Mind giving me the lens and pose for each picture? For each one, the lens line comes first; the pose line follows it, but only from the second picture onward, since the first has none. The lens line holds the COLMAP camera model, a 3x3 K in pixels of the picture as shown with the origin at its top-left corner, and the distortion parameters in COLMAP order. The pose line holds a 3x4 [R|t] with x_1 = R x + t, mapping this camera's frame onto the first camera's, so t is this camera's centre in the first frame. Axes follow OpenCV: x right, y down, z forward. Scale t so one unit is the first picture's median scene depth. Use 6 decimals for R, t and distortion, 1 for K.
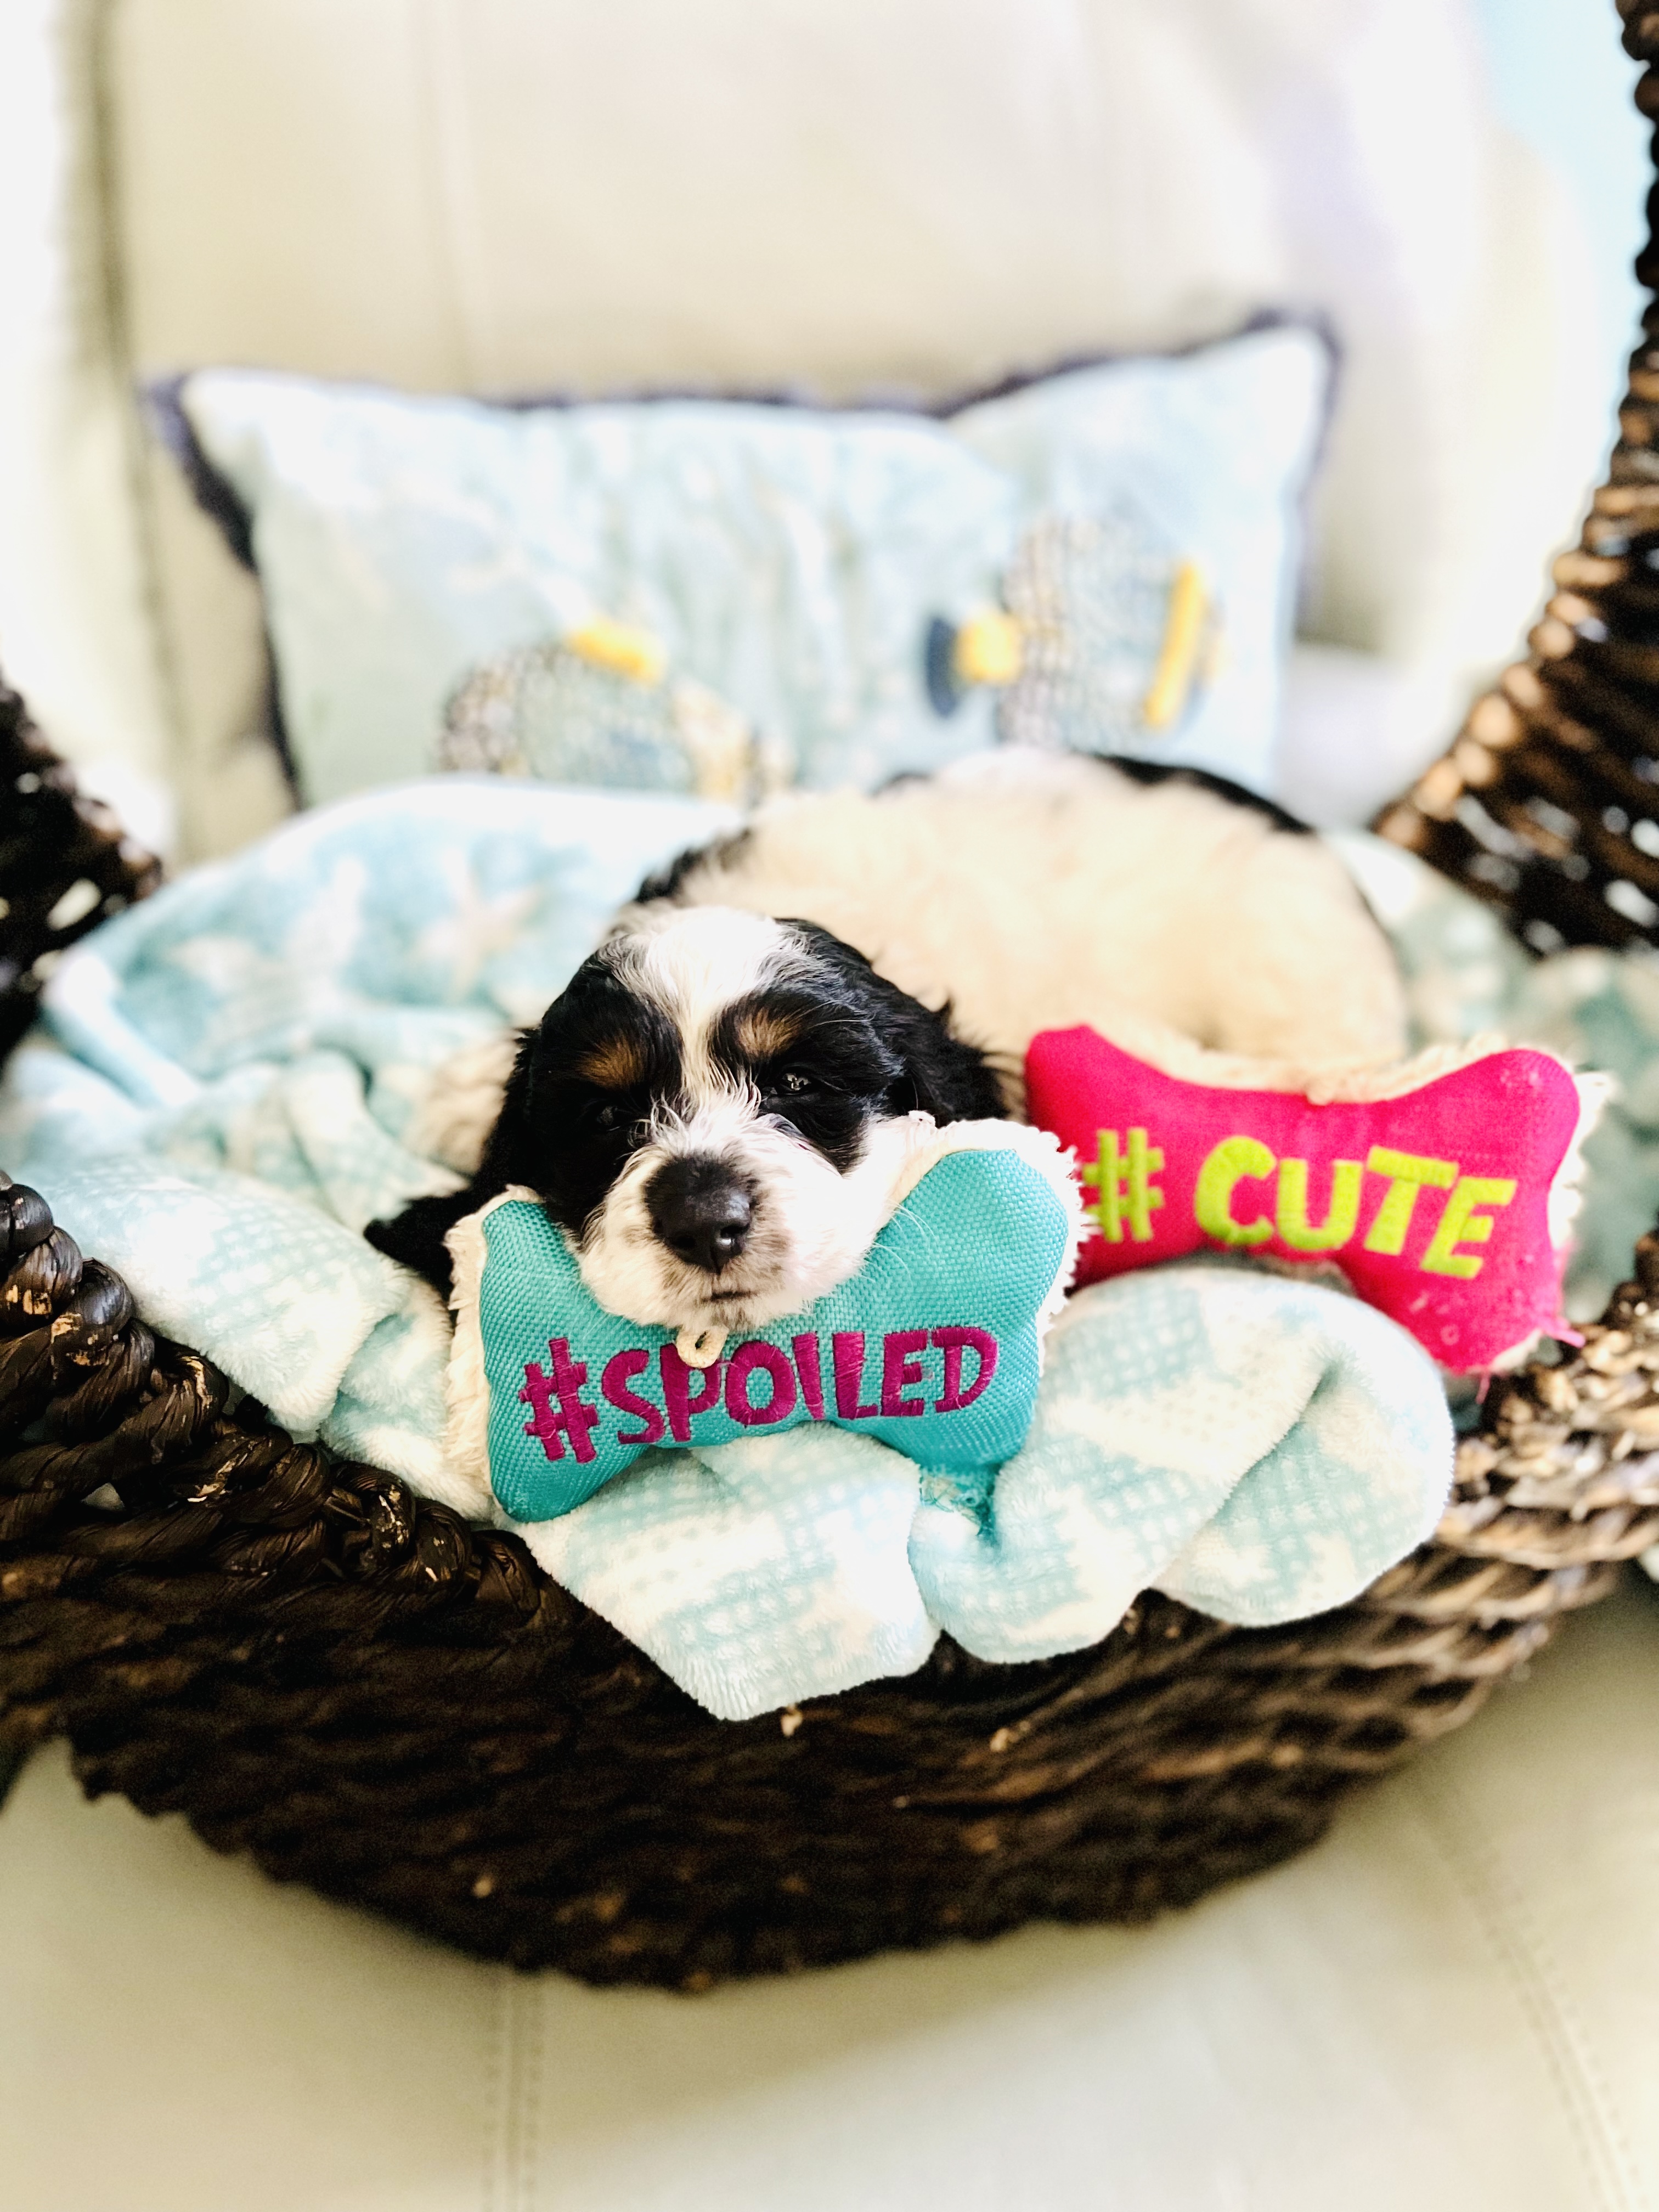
lens RADIAL K [[1728.8, 0, 829.5], [0, 1728.8, 1106.0], [0, 0, 1]] dist [-0.058956, -0.000530]
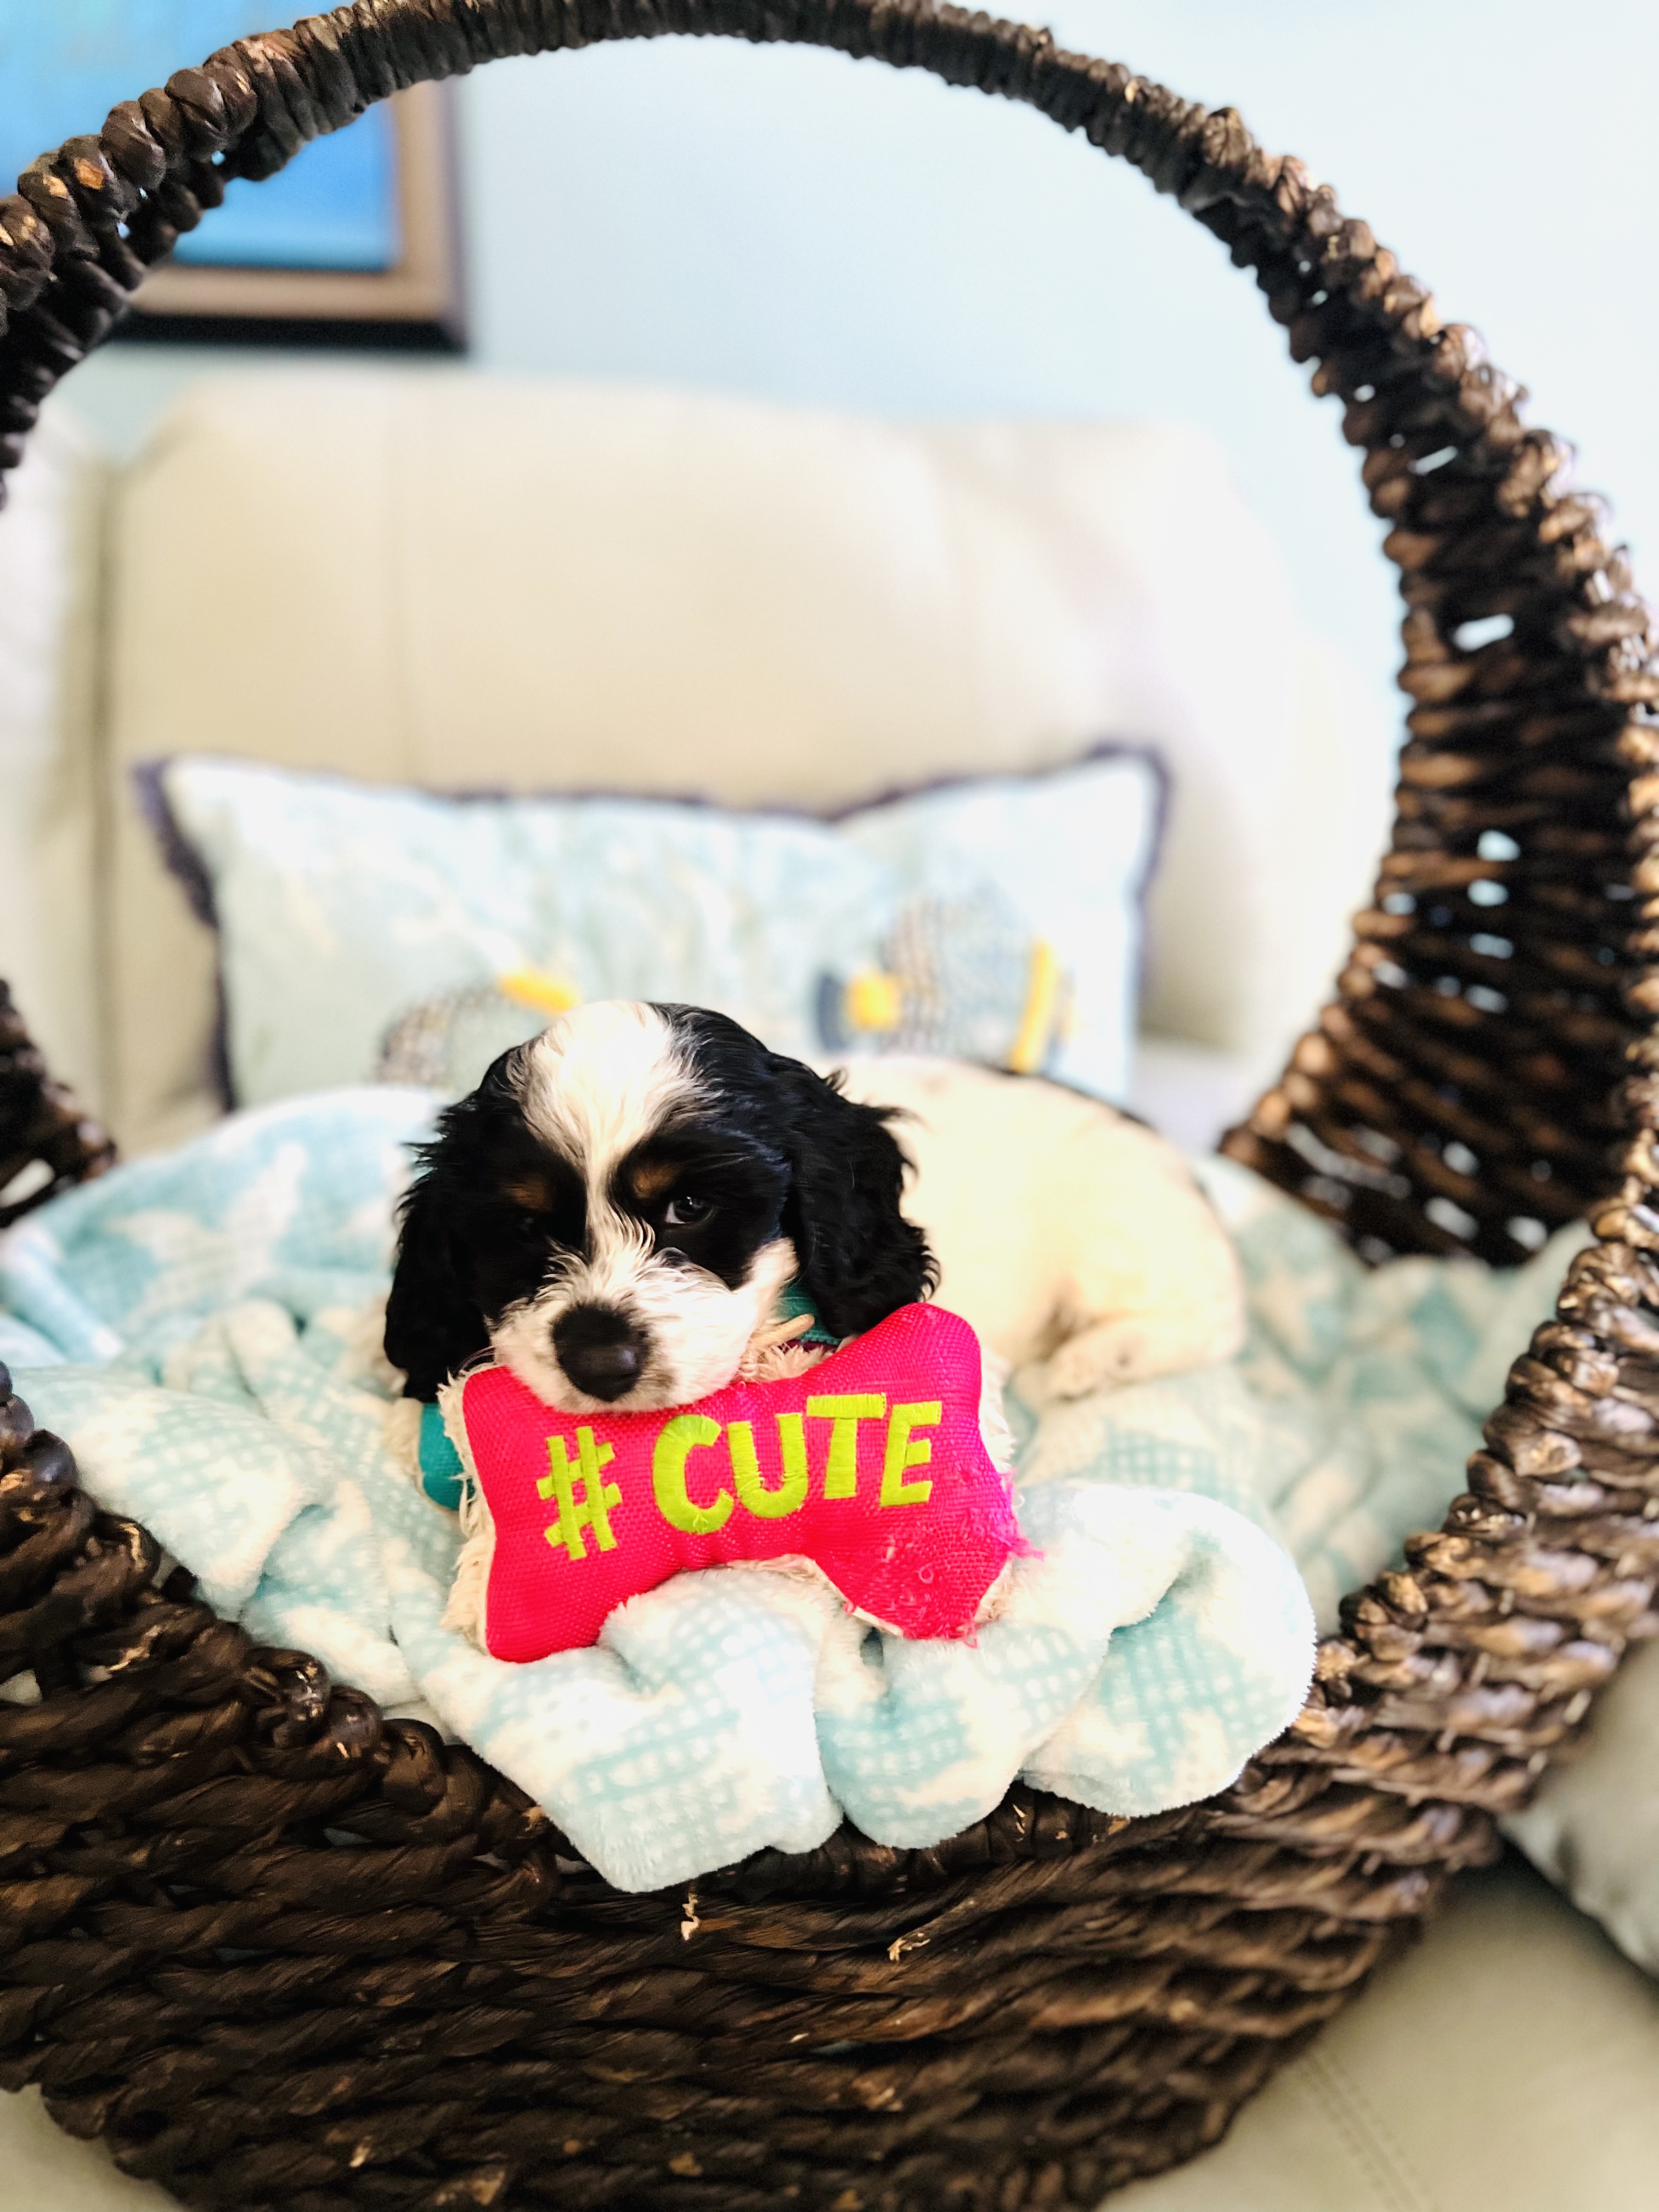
lens RADIAL K [[1728.8, 0, 829.5], [0, 1728.8, 1106.0], [0, 0, 1]] dist [-0.058956, -0.000530]
pose [[0.997580, 0.017138, 0.067384, -0.015468], [0.002681, 0.958947, -0.283573, 0.174442], [-0.069477, 0.283067, 0.956580, -0.092842]]
